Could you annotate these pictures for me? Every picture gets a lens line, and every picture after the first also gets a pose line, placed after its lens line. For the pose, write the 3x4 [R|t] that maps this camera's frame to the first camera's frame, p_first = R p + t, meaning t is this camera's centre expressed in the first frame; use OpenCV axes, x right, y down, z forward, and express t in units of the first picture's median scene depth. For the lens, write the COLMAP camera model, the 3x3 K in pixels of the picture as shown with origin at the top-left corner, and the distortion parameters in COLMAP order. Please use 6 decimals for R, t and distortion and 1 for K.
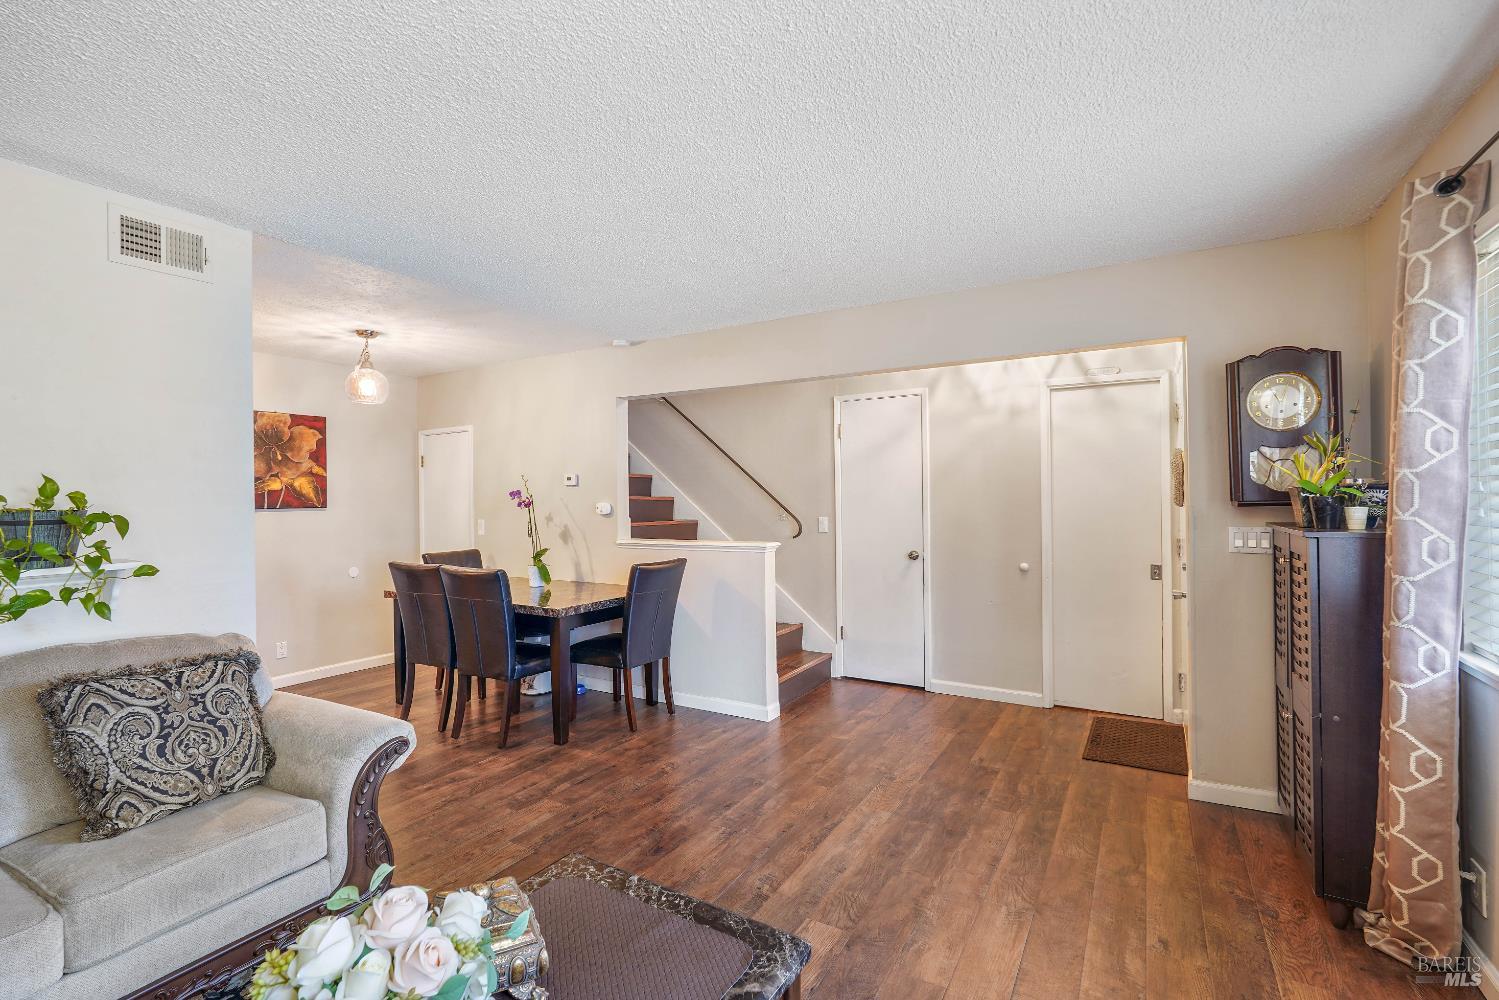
lens RADIAL K [[686.9, 0, 736.9], [0, 686.9, 491.4], [0, 0, 1]] dist [-0.004202, -0.000148]
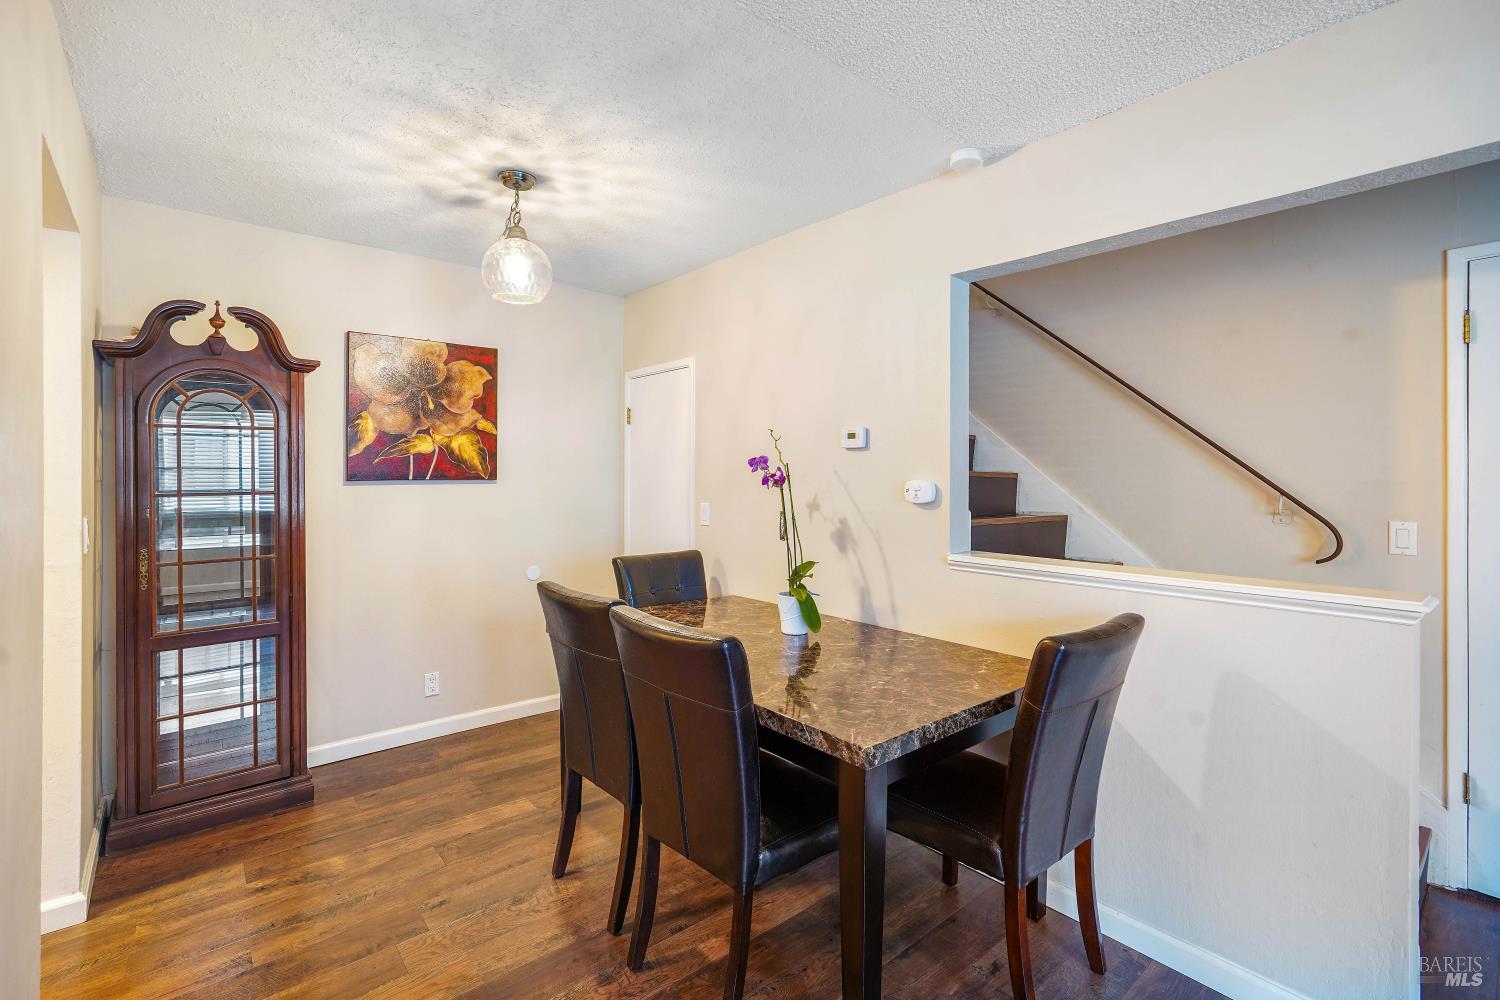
lens RADIAL K [[675.1, 0, 743.7], [0, 675.1, 474.4], [0, 0, 1]] dist [-0.014747, 0.008453]
pose [[0.948699, 0.016072, -0.315773, -0.169893], [-0.013099, 0.999848, 0.011535, 0.008221], [0.315910, -0.006807, 0.948765, 0.501920]]
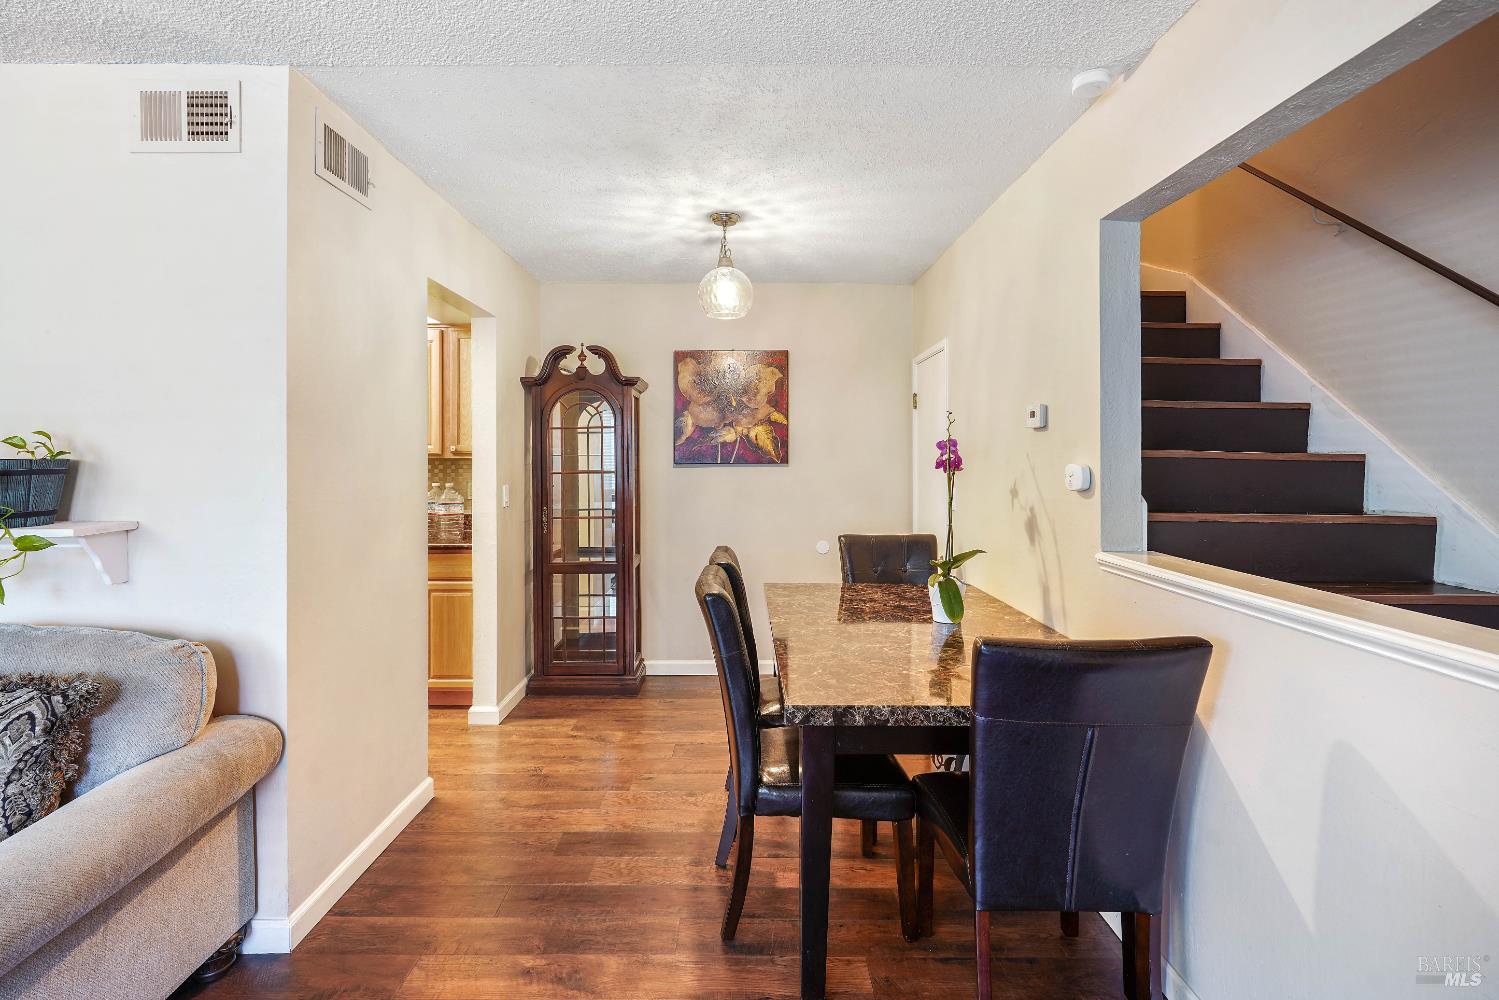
lens RADIAL K [[701.5, 0, 740.2], [0, 701.5, 456.7], [0, 0, 1]] dist [-0.014940, 0.007194]
pose [[0.518265, 0.010566, -0.855155, 0.085203], [0.000189, 0.999922, 0.012469, 0.006312], [0.855220, -0.006624, 0.518222, 0.612256]]
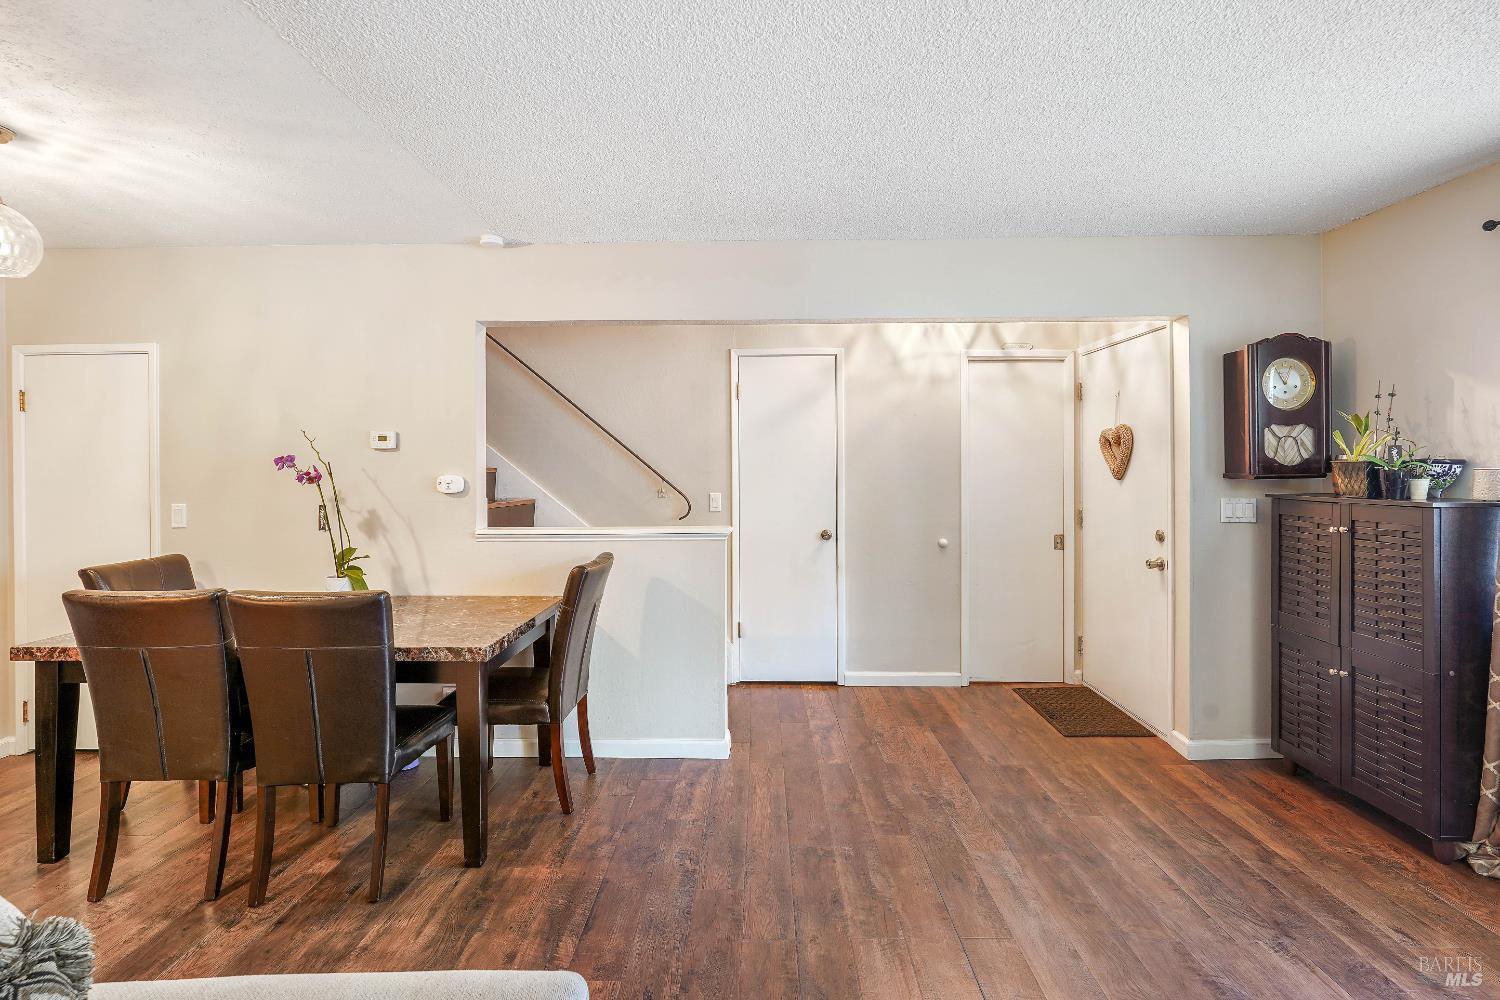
lens RADIAL K [[702.3, 0, 745.4], [0, 702.3, 468.6], [0, 0, 1]] dist [-0.003128, 0.000569]
pose [[0.864940, 0.006446, 0.501833, -0.307128], [-0.008811, 0.999958, 0.002342, 0.006138], [-0.501797, -0.006447, 0.864961, 0.279824]]
